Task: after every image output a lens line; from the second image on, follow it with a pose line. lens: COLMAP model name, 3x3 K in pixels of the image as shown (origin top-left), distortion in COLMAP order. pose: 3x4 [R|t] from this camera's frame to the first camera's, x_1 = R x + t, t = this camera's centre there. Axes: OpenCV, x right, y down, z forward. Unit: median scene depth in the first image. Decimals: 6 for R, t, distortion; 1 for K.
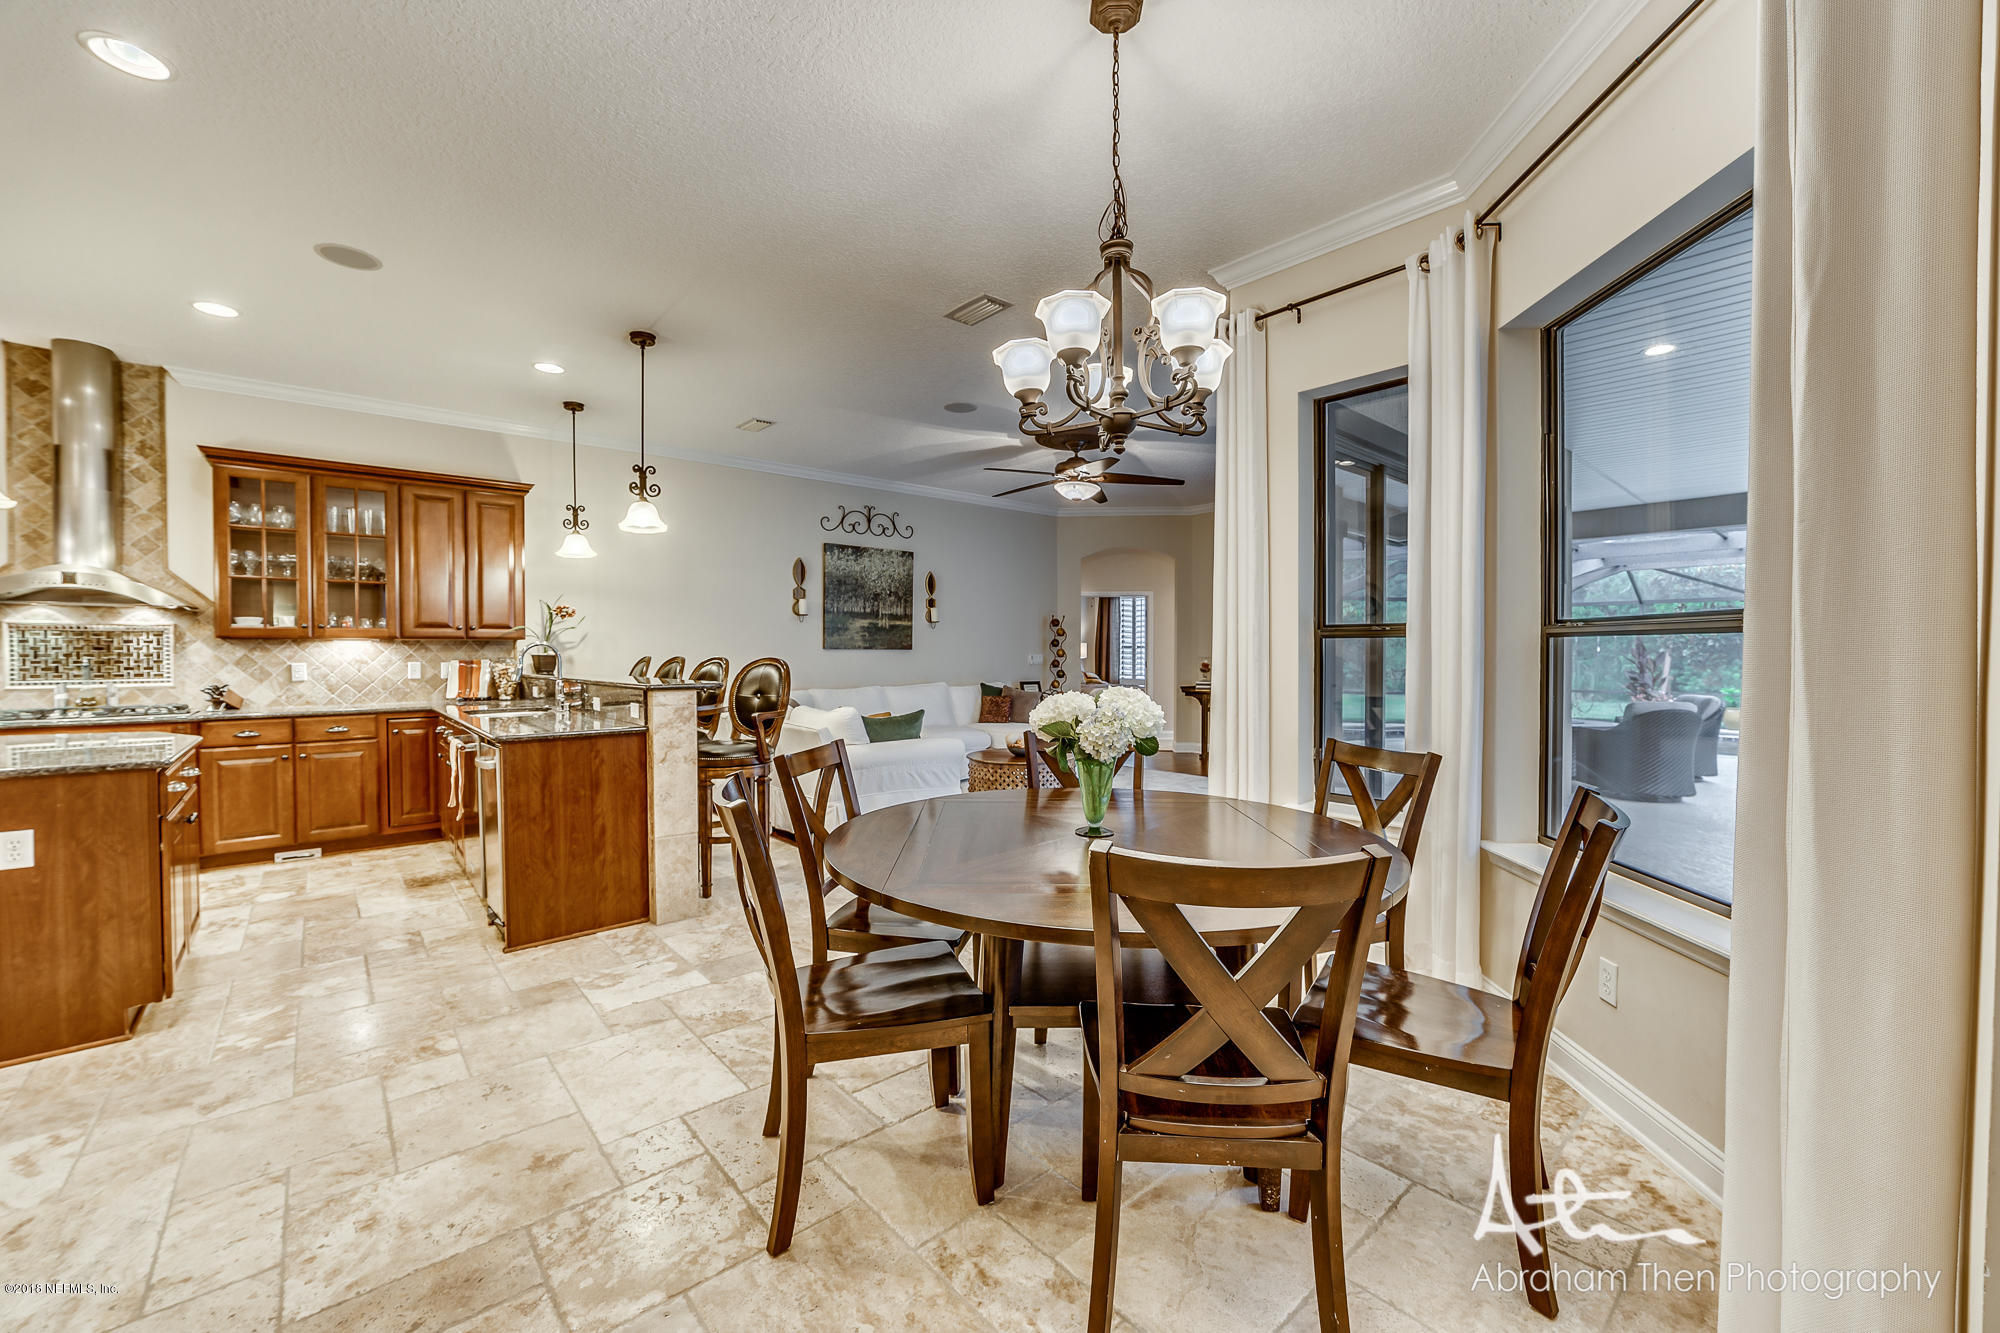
lens RADIAL K [[789.5, 0, 978.0], [0, 789.5, 664.6], [0, 0, 1]] dist [-0.009913, 0.004660]
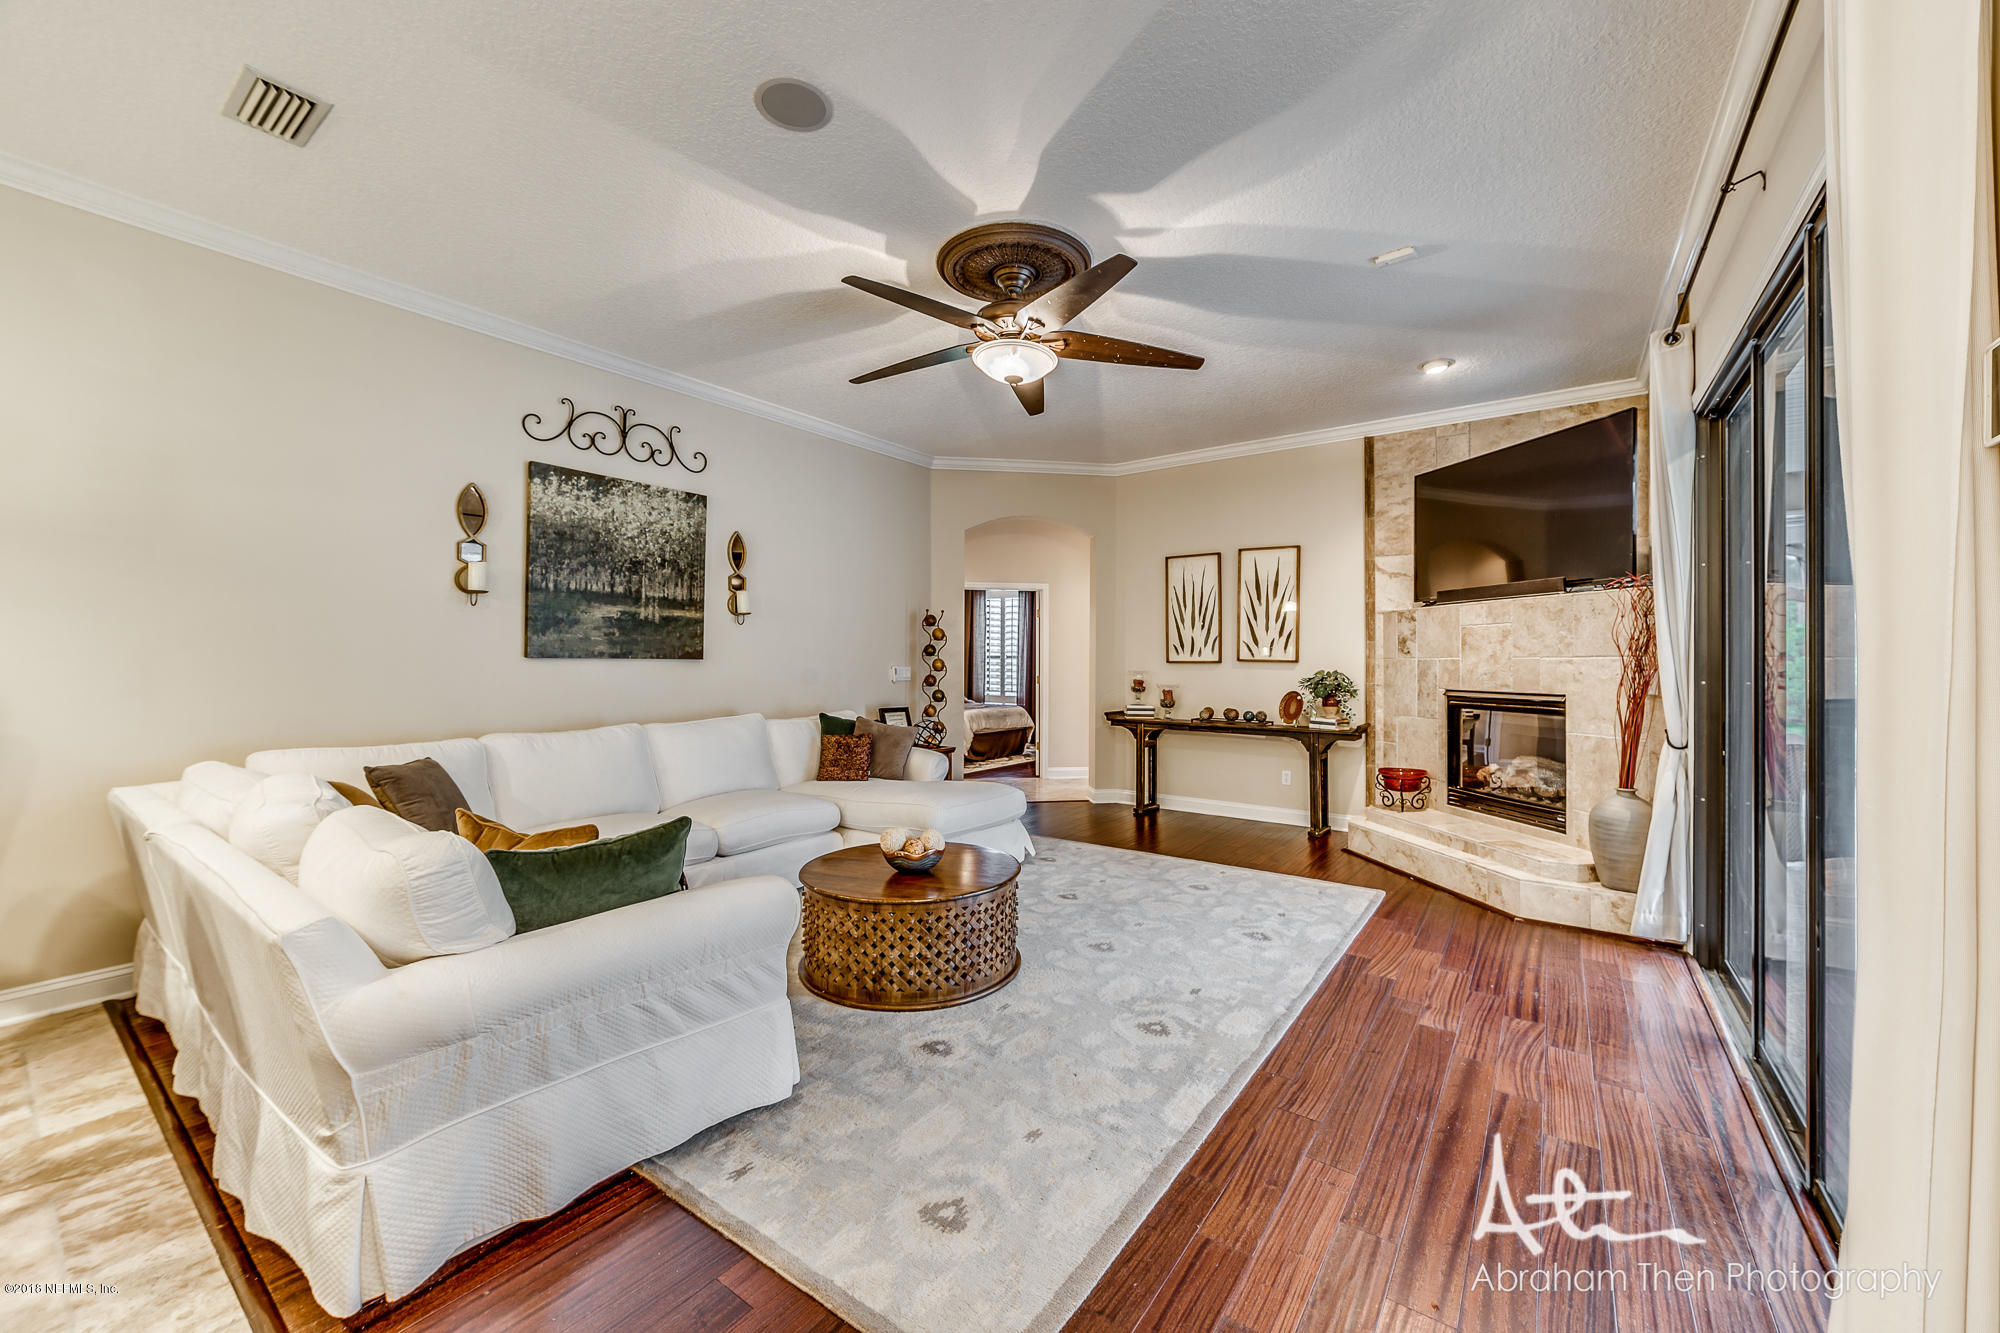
lens RADIAL K [[772.8, 0, 996.3], [0, 772.8, 657.7], [0, 0, 1]] dist [-0.018000, 0.006274]
pose [[0.970186, 0.004889, 0.242312, -0.016880], [0.000099, 0.999788, -0.020569, -0.014122], [-0.242362, 0.019980, 0.969980, 0.673906]]
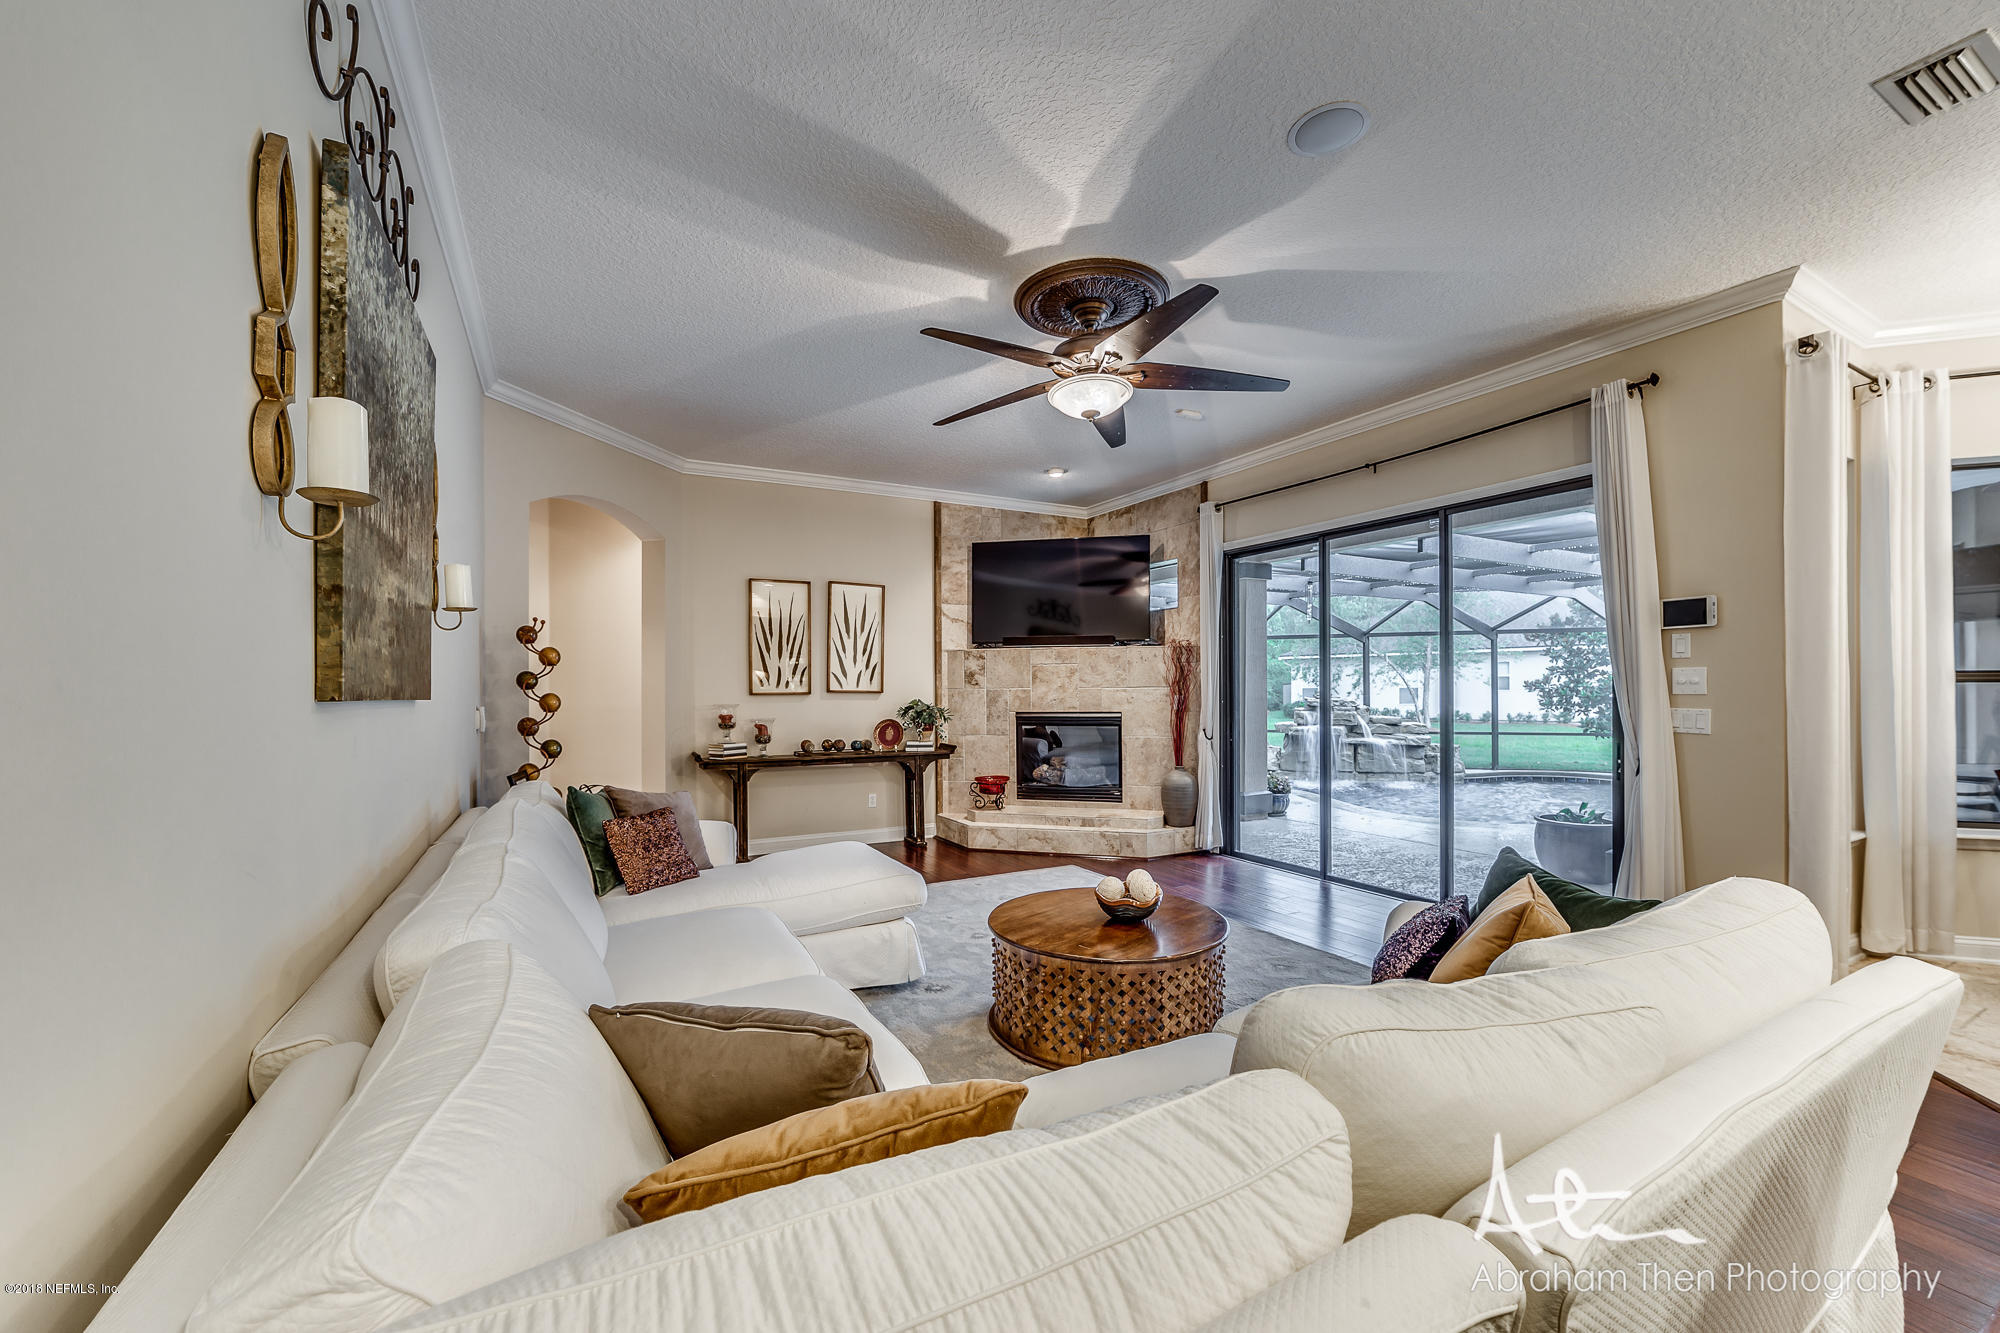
lens RADIAL K [[789.5, 0, 1000.8], [0, 789.5, 693.0], [0, 0, 1]] dist [-0.009913, 0.004660]
pose [[0.189250, -0.005764, 0.981912, -0.574011], [0.021110, 0.999776, 0.001800, -0.030304], [-0.981702, 0.020387, 0.189329, 1.309819]]
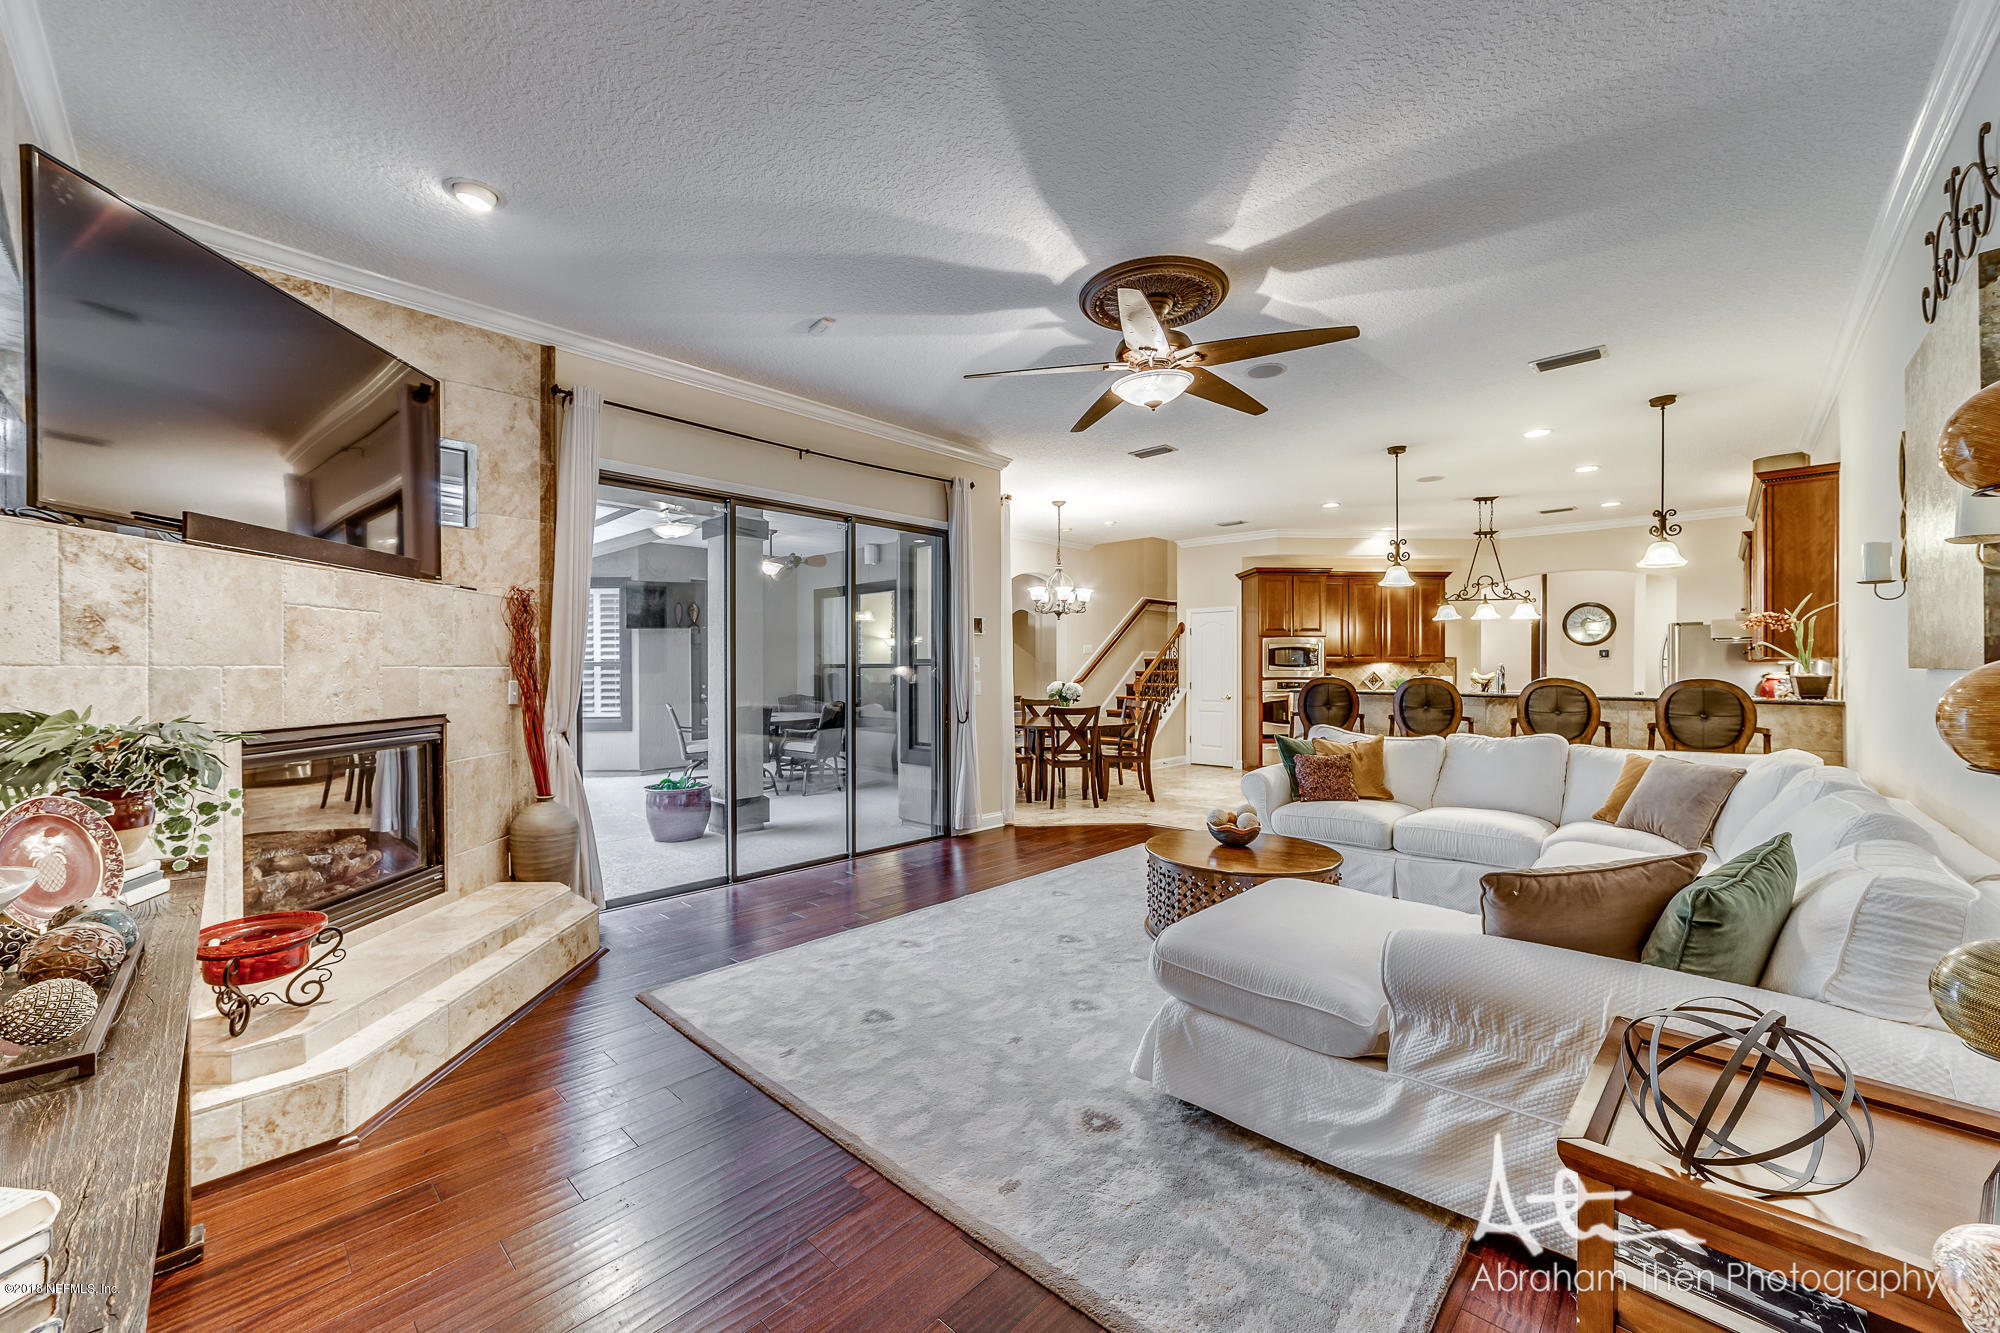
lens RADIAL K [[772.8, 0, 990.6], [0, 772.8, 673.8], [0, 0, 1]] dist [-0.018000, 0.006274]
pose [[-0.993979, 0.004647, -0.109476, 0.414707], [0.002206, 0.999747, 0.022402, -0.040456], [0.109553, 0.022026, -0.993737, 2.102186]]
